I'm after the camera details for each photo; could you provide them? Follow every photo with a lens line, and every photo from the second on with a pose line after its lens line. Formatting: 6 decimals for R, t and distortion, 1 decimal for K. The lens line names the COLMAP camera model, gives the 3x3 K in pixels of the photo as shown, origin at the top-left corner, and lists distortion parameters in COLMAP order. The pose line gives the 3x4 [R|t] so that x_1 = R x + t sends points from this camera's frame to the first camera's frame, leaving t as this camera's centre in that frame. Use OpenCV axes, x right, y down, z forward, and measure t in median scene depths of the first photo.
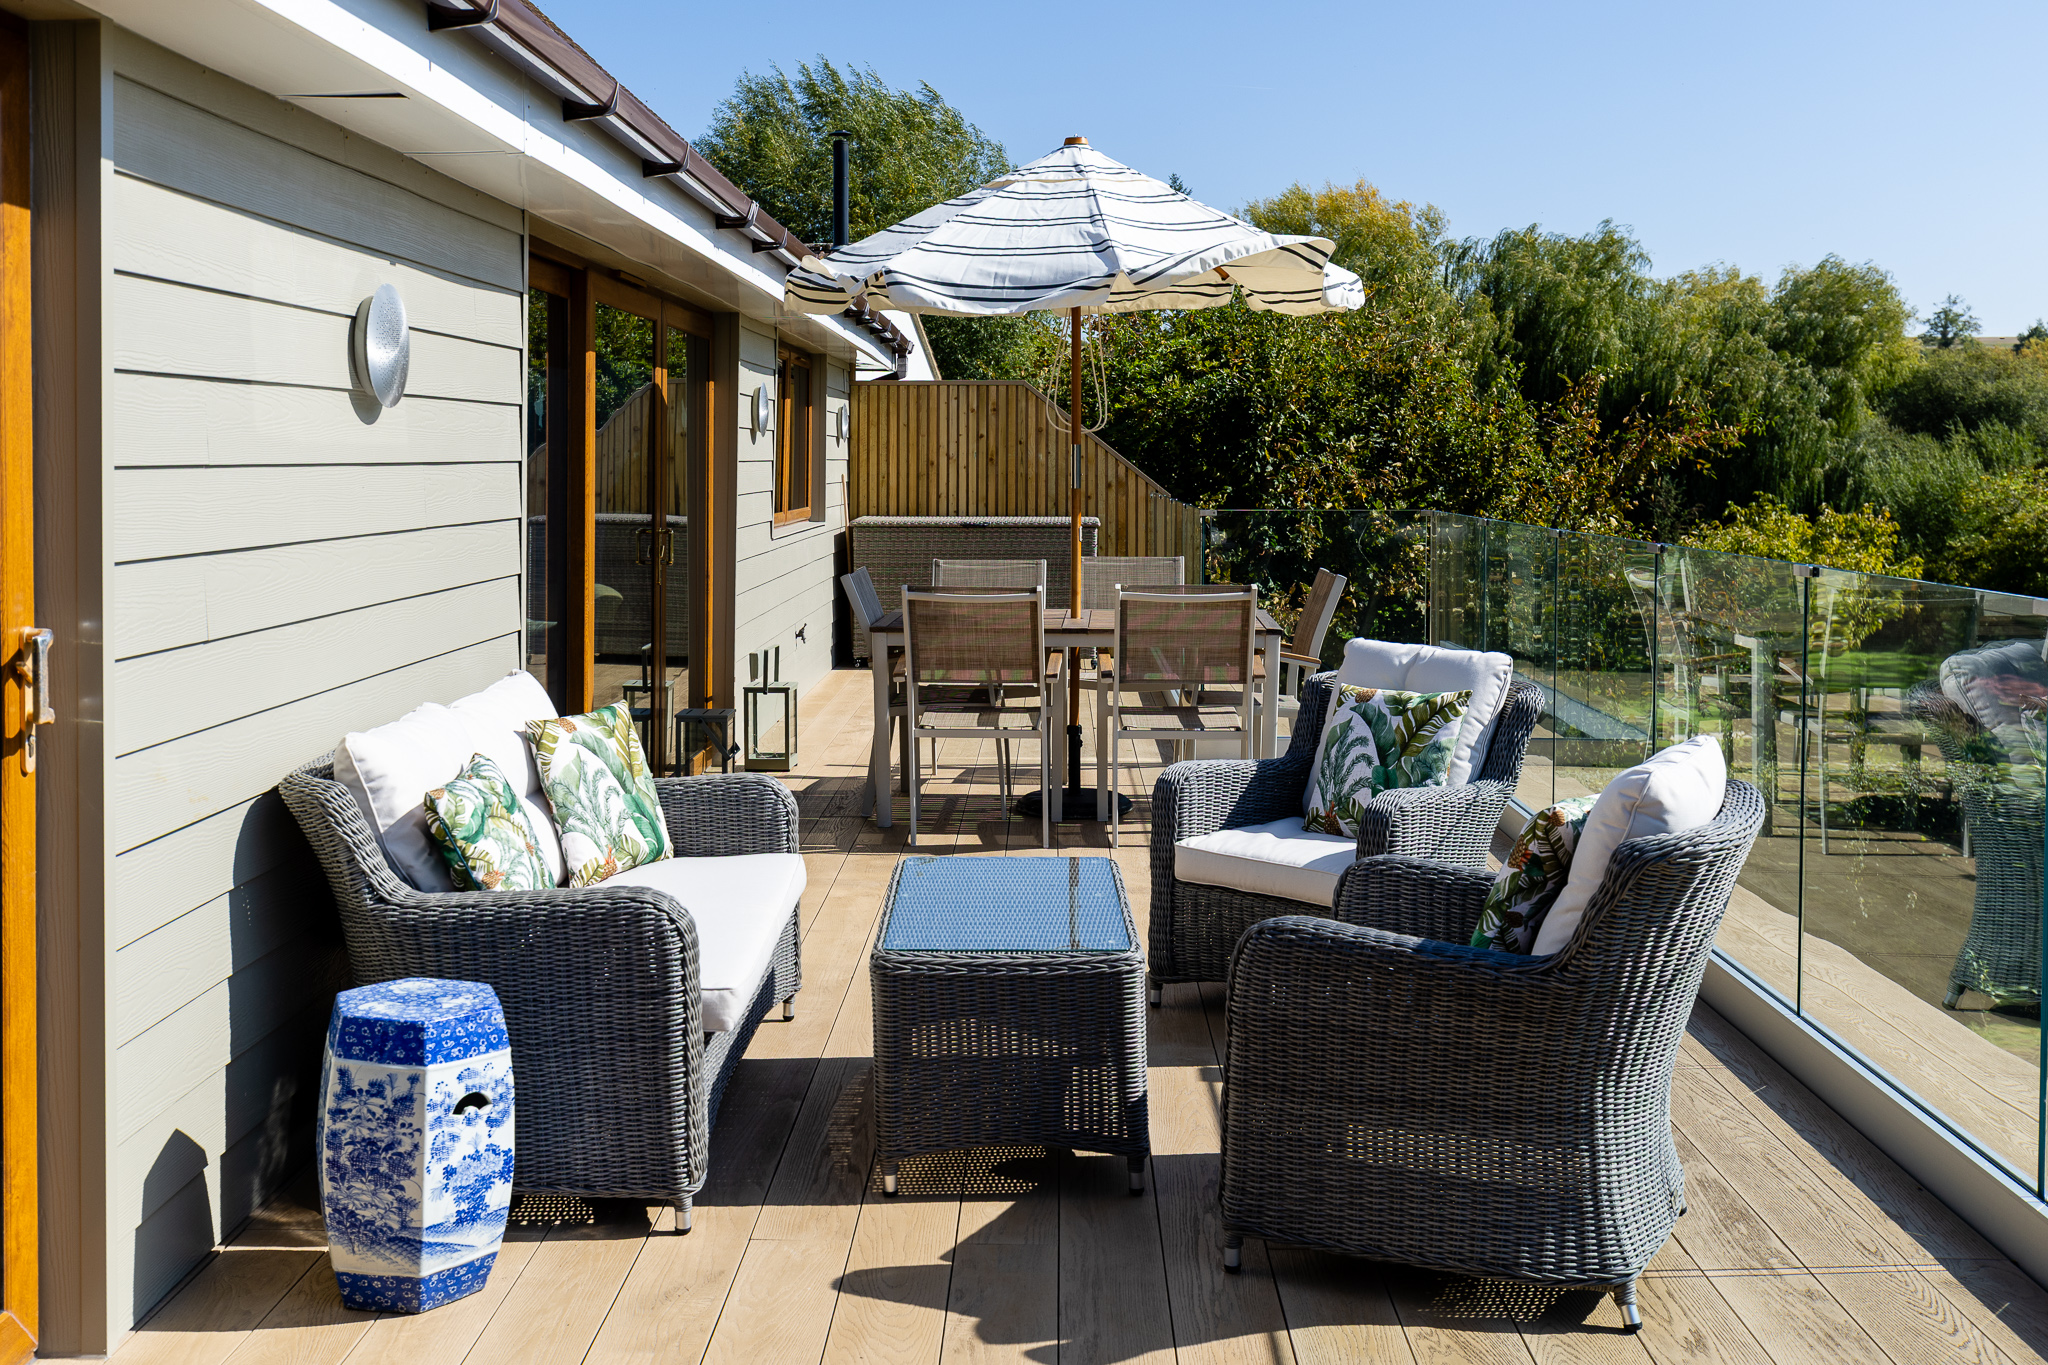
lens RADIAL K [[2061.5, 0, 1000.4], [0, 2061.5, 527.2], [0, 0, 1]] dist [-0.004744, 0.020438]
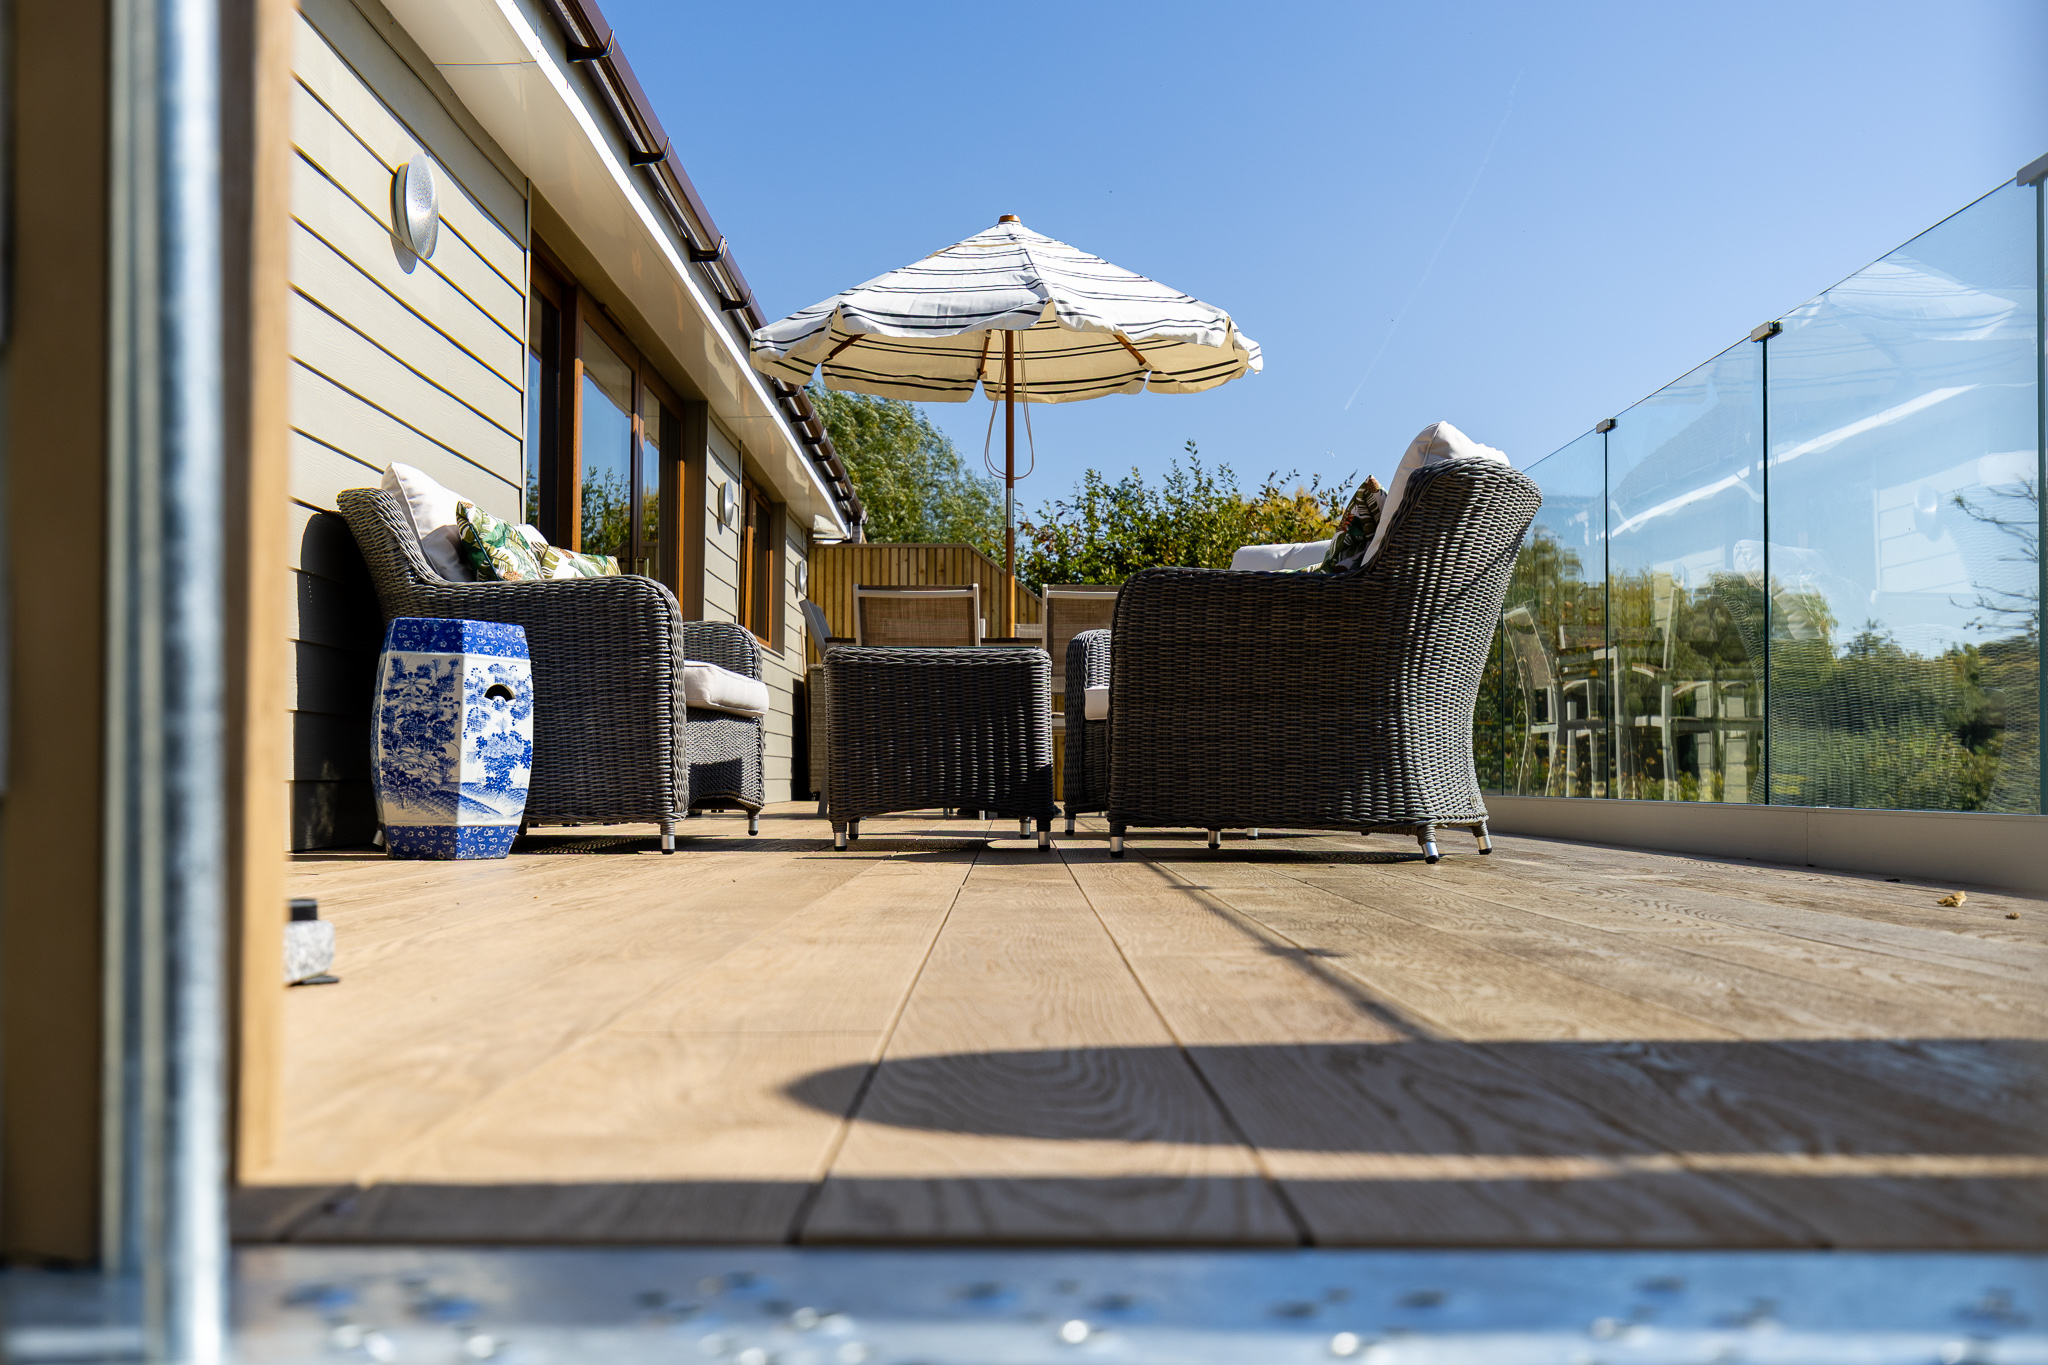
lens RADIAL K [[2018.0, 0, 1006.3], [0, 2018.0, 727.9], [0, 0, 1]] dist [0.003689, 0.007819]
pose [[0.999680, -0.001441, 0.025241, 0.017083], [0.002856, 0.998421, -0.056105, 0.367822], [-0.025120, 0.056159, 0.998106, -0.215923]]
